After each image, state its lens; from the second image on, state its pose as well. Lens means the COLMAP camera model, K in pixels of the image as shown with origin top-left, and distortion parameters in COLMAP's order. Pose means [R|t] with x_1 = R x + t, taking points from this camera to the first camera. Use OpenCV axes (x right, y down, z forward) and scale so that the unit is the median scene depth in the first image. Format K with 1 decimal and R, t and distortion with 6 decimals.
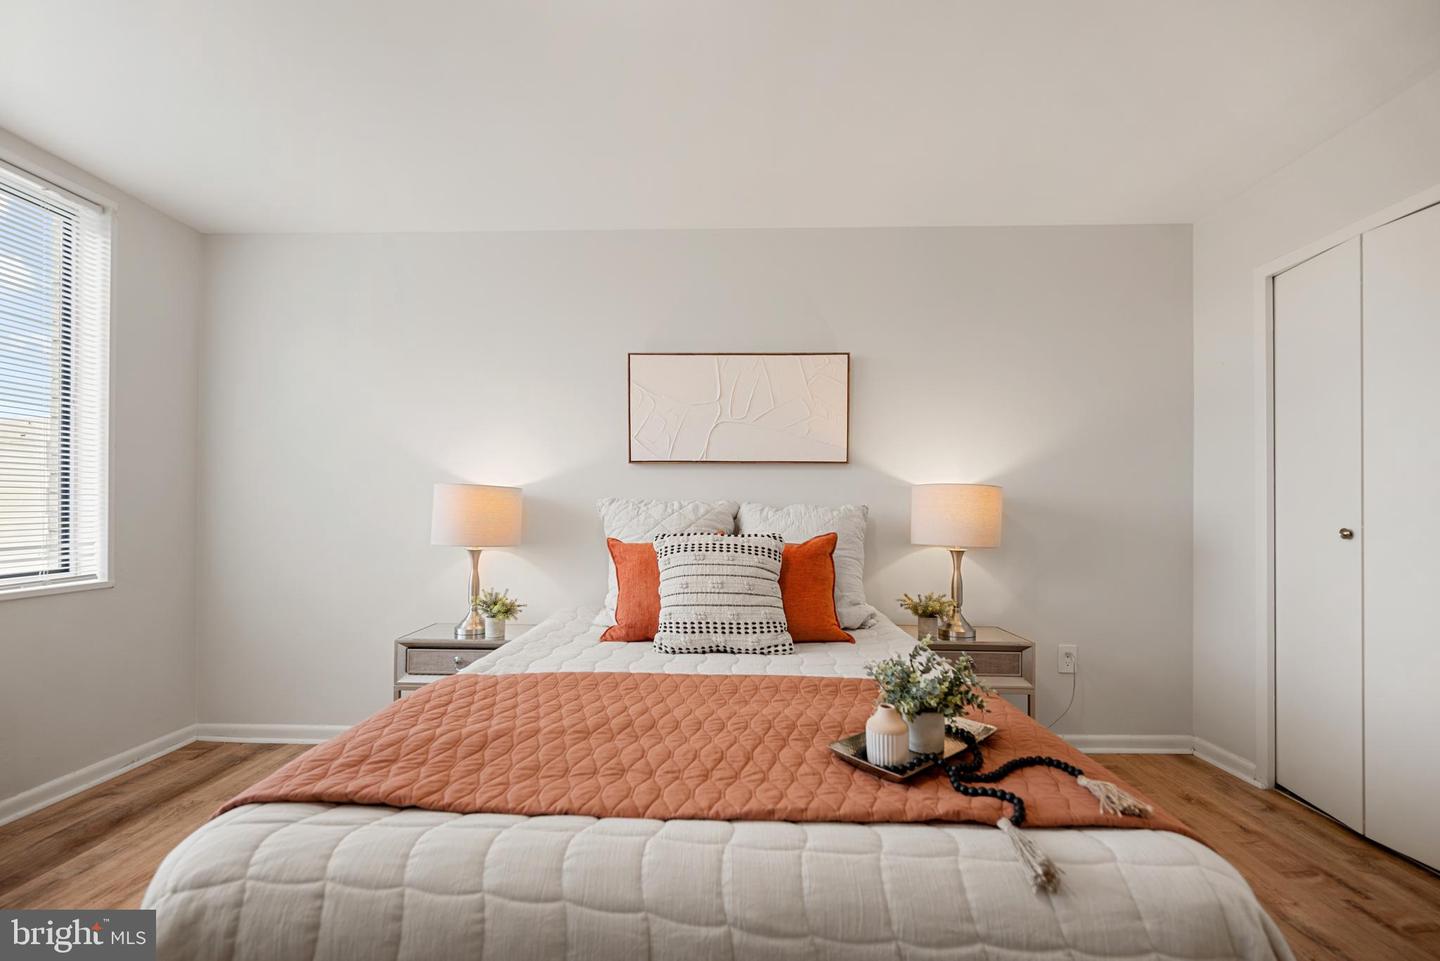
lens RADIAL K [[573.1, 0, 718.1], [0, 573.1, 509.5], [0, 0, 1]] dist [0.001961, -0.000930]
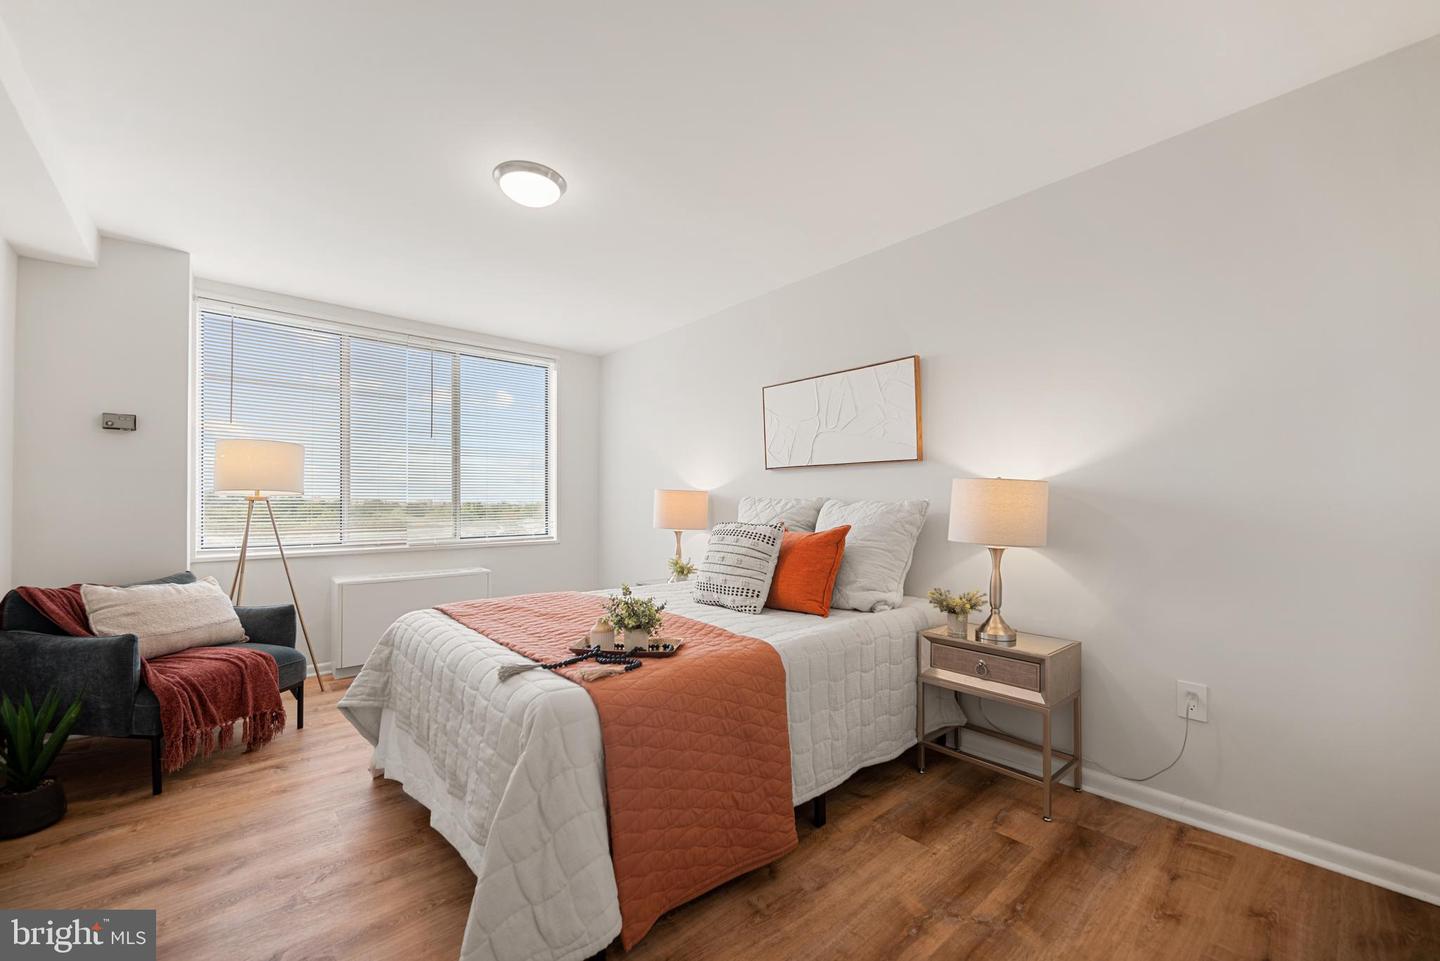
lens RADIAL K [[573.1, 0, 735.6], [0, 573.1, 497.8], [0, 0, 1]] dist [0.001961, -0.000930]
pose [[0.691357, -0.012329, -0.722408, 0.803808], [0.001254, 0.999873, -0.015865, 0.004126], [0.722512, 0.010063, 0.691285, 0.042068]]
